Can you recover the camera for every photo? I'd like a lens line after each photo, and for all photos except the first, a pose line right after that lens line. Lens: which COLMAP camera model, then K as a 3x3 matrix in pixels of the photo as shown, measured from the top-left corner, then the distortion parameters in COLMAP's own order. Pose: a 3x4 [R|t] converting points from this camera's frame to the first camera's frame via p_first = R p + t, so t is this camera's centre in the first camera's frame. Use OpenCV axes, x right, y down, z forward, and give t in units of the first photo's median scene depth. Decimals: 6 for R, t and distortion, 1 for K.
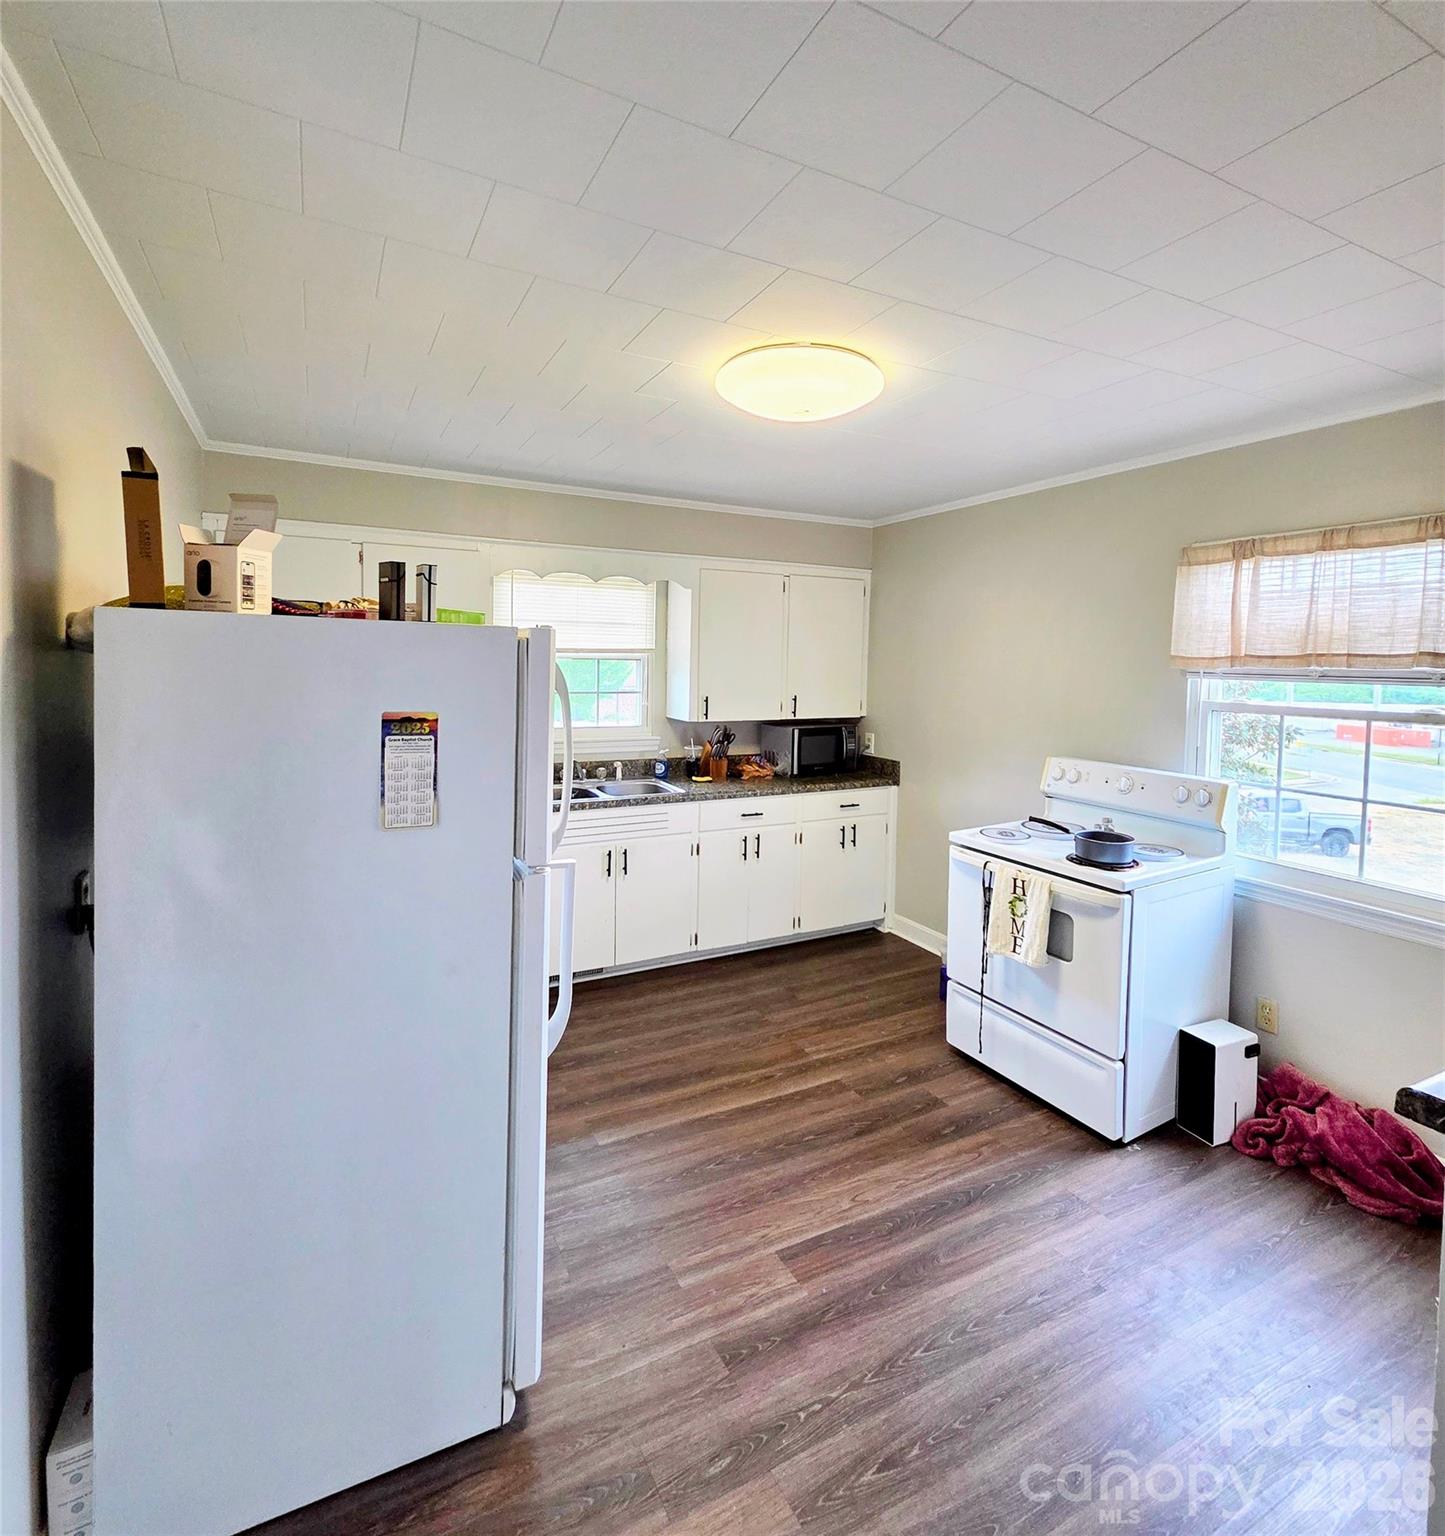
lens RADIAL K [[767.3, 0, 722.5], [0, 767.3, 768.0], [0, 0, 1]] dist [-0.001028, -0.000189]
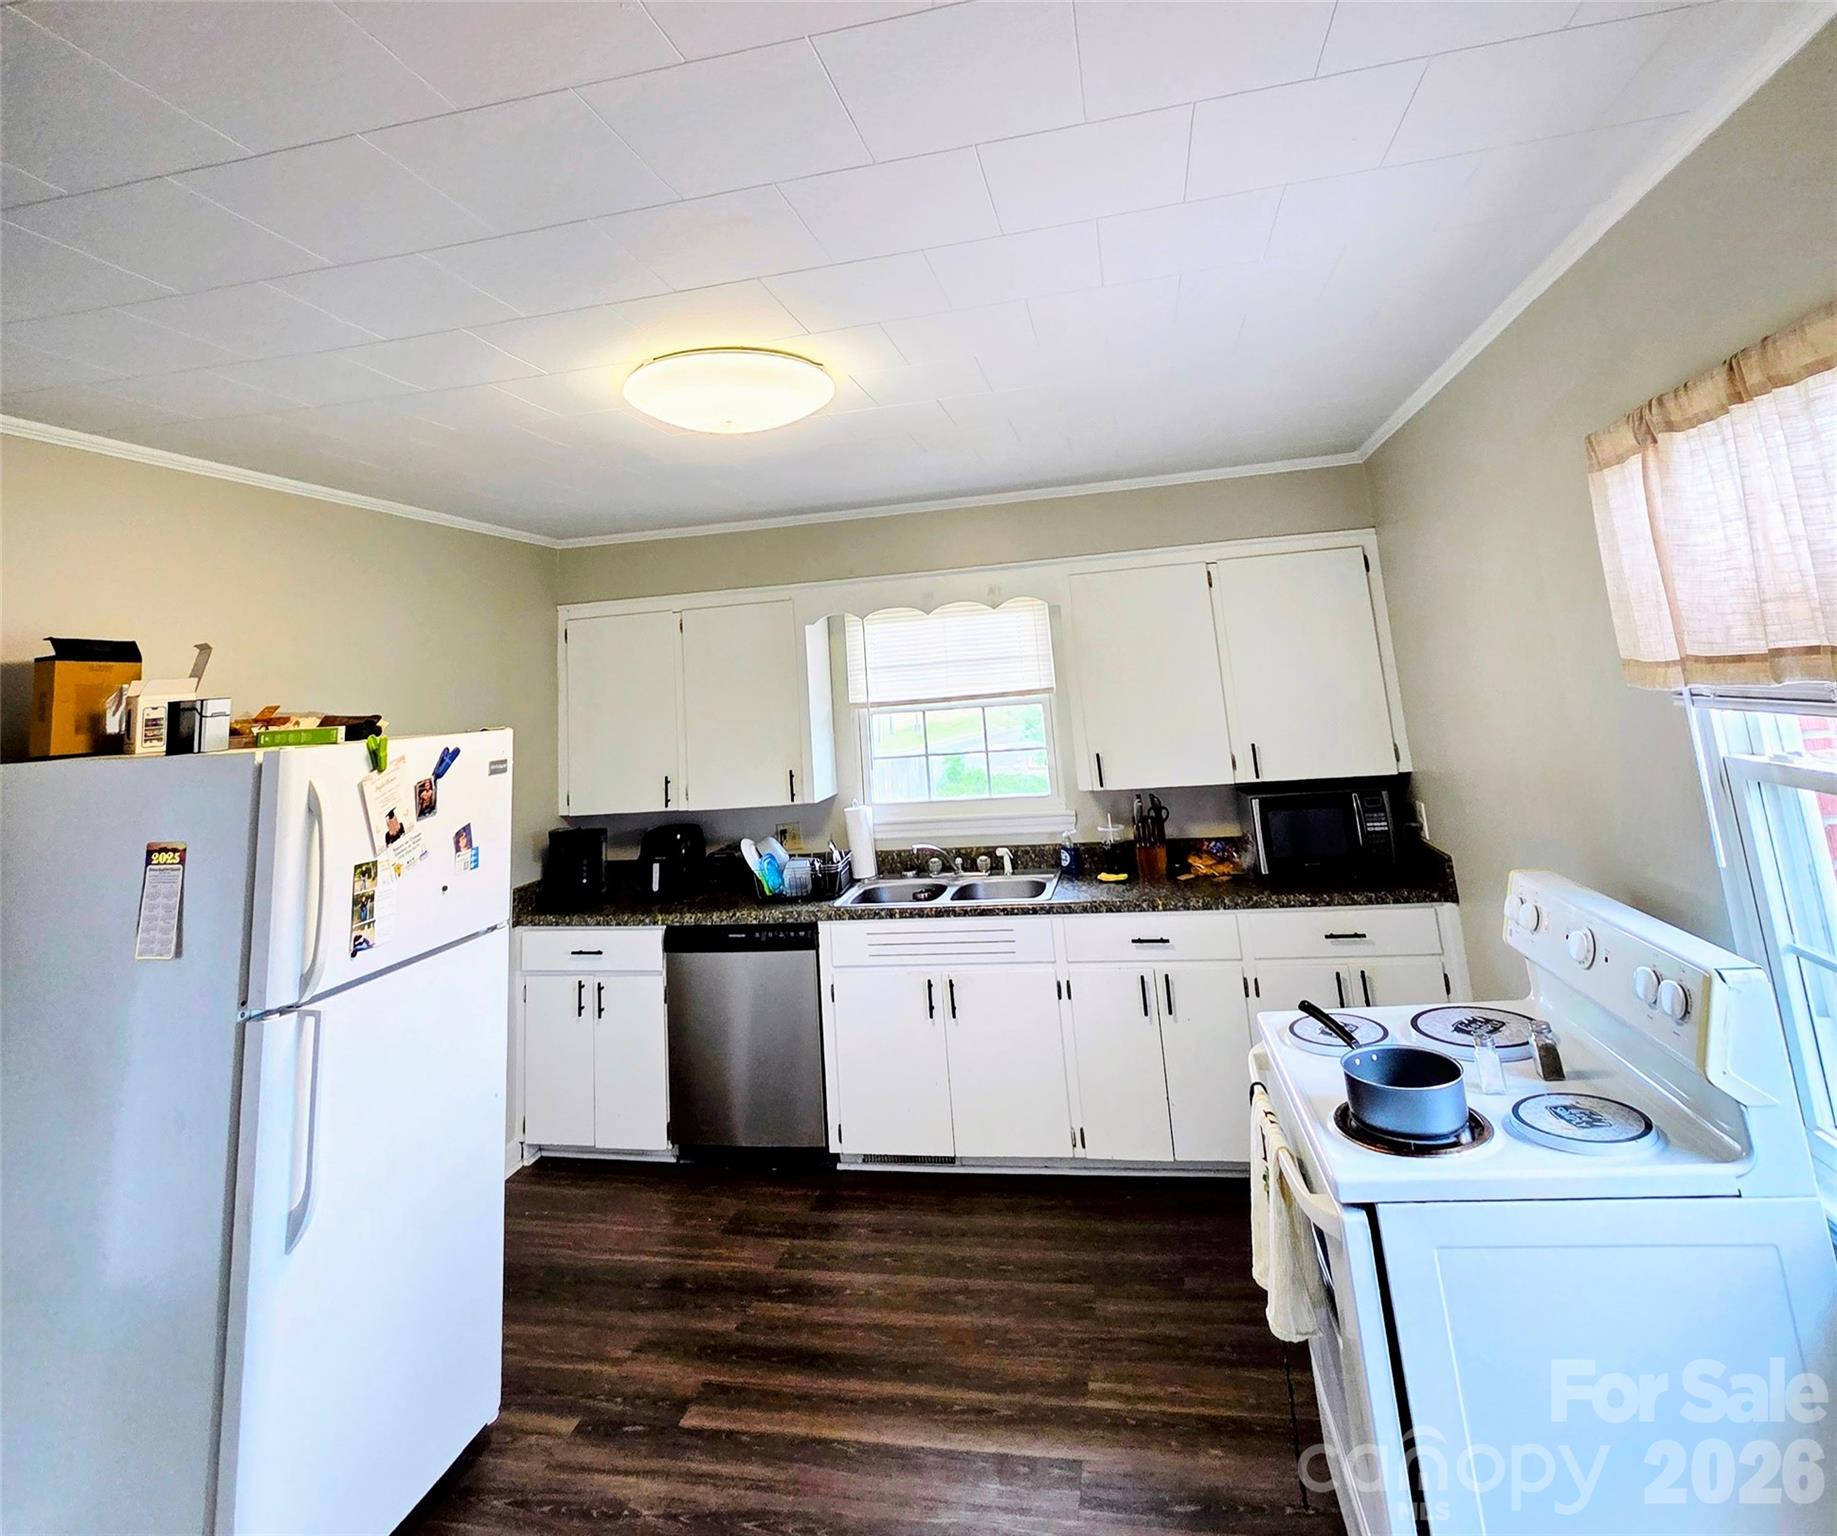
lens RADIAL K [[1027.7, 0, 914.5], [0, 1027.7, 589.3], [0, 0, 1]] dist [0.000853, 0.001087]
pose [[0.771852, -0.136068, -0.621072, 0.452216], [-0.002448, 0.976188, -0.216912, -0.037635], [0.635798, 0.168945, 0.753140, 0.185877]]
